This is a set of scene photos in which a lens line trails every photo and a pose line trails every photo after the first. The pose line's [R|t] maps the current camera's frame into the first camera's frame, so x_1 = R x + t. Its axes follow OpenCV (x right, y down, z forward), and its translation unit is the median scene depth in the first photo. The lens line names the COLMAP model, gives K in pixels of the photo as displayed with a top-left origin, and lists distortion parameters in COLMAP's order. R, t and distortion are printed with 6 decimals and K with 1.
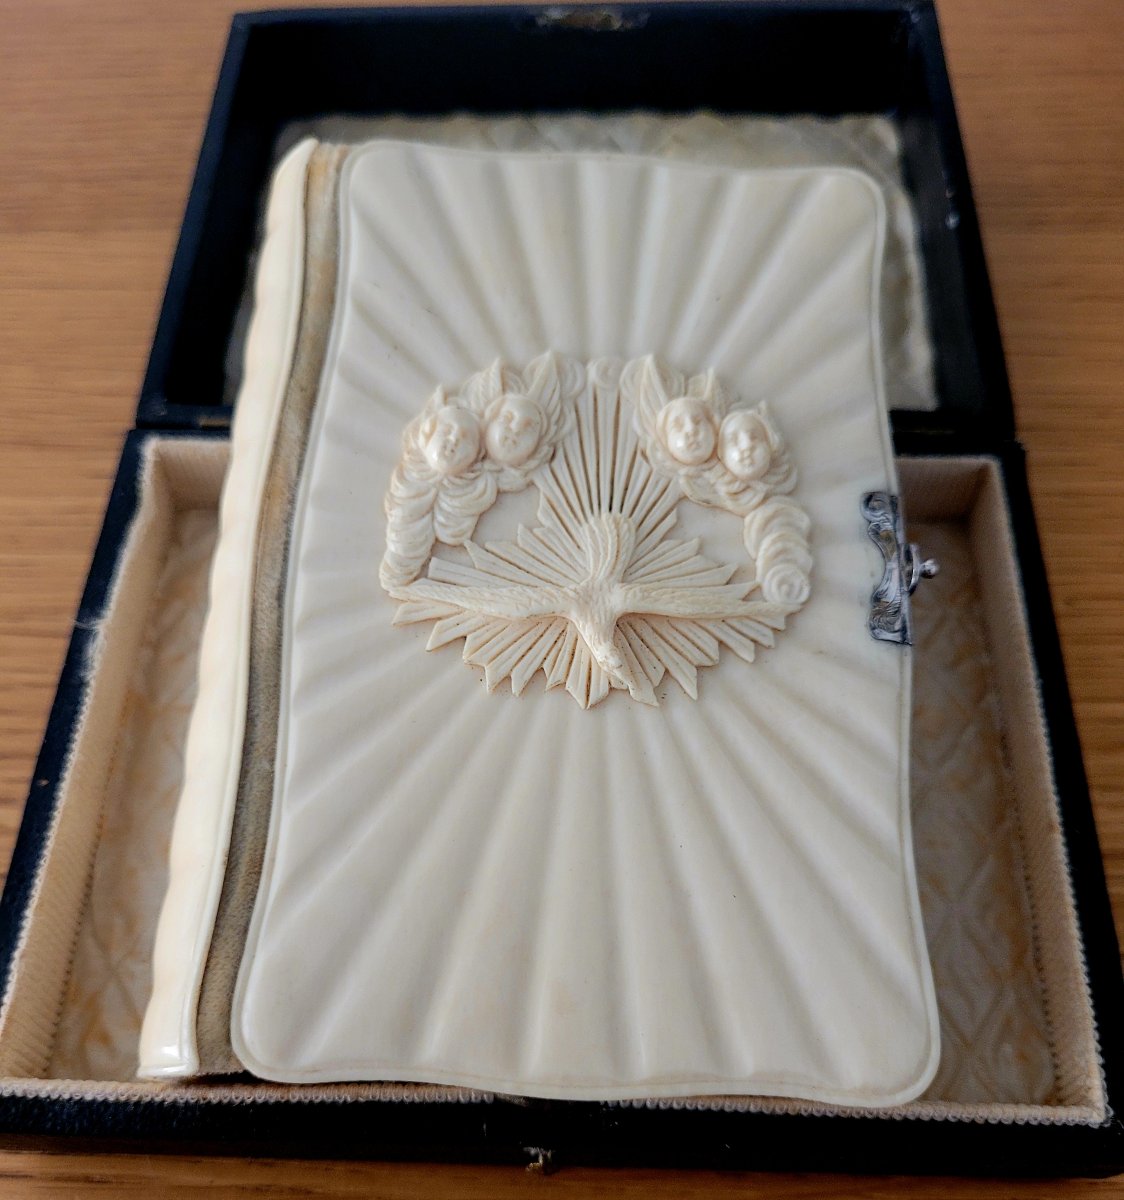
lens RADIAL K [[1033.3, 0, 563.7], [0, 1033.3, 597.1], [0, 0, 1]] dist [0.000782, -0.107513]
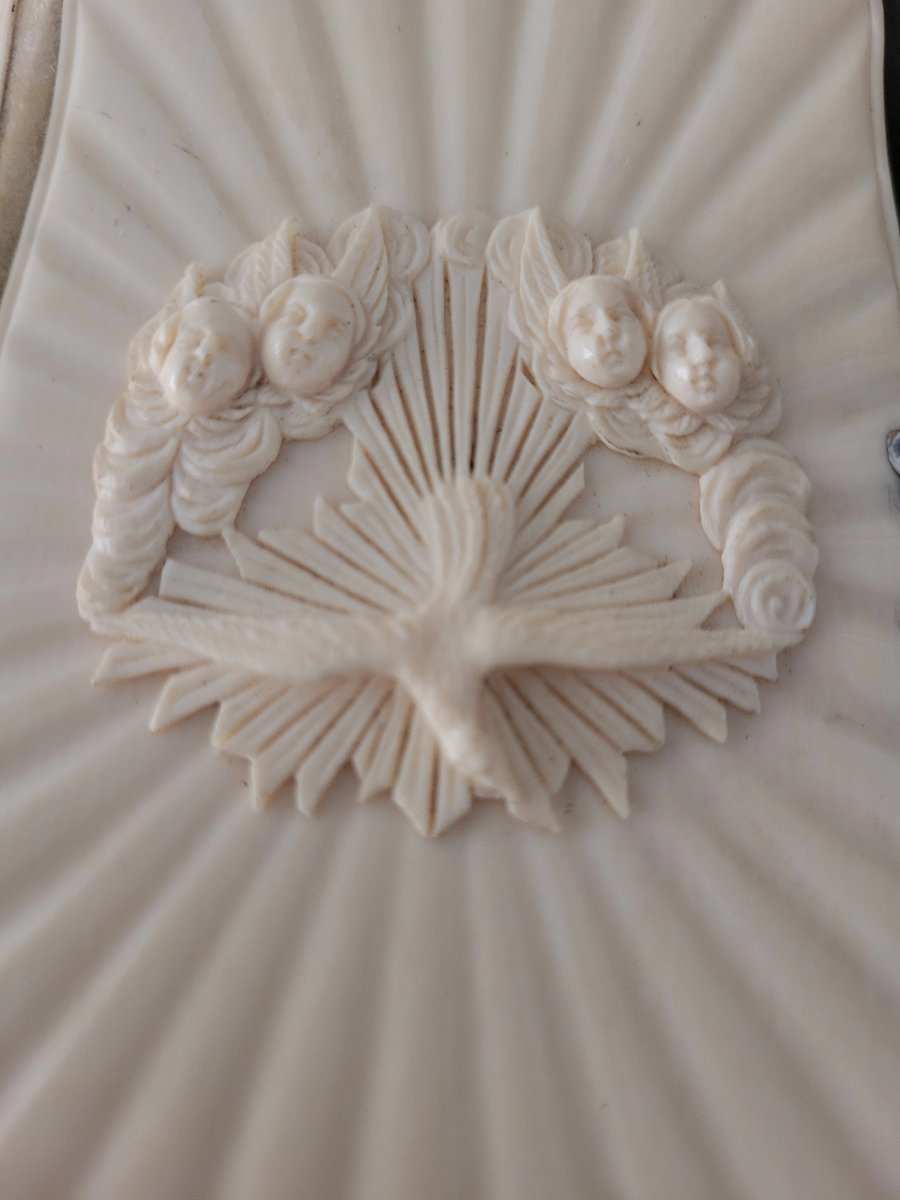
lens RADIAL K [[1163.5, 0, 429.2], [0, 1163.5, 601.1], [0, 0, 1]] dist [-0.055320, -0.210834]
pose [[0.999783, -0.018603, -0.009363, 0.025672], [0.019178, 0.997656, 0.065692, -0.053468], [0.008119, -0.065857, 0.997796, 0.335837]]
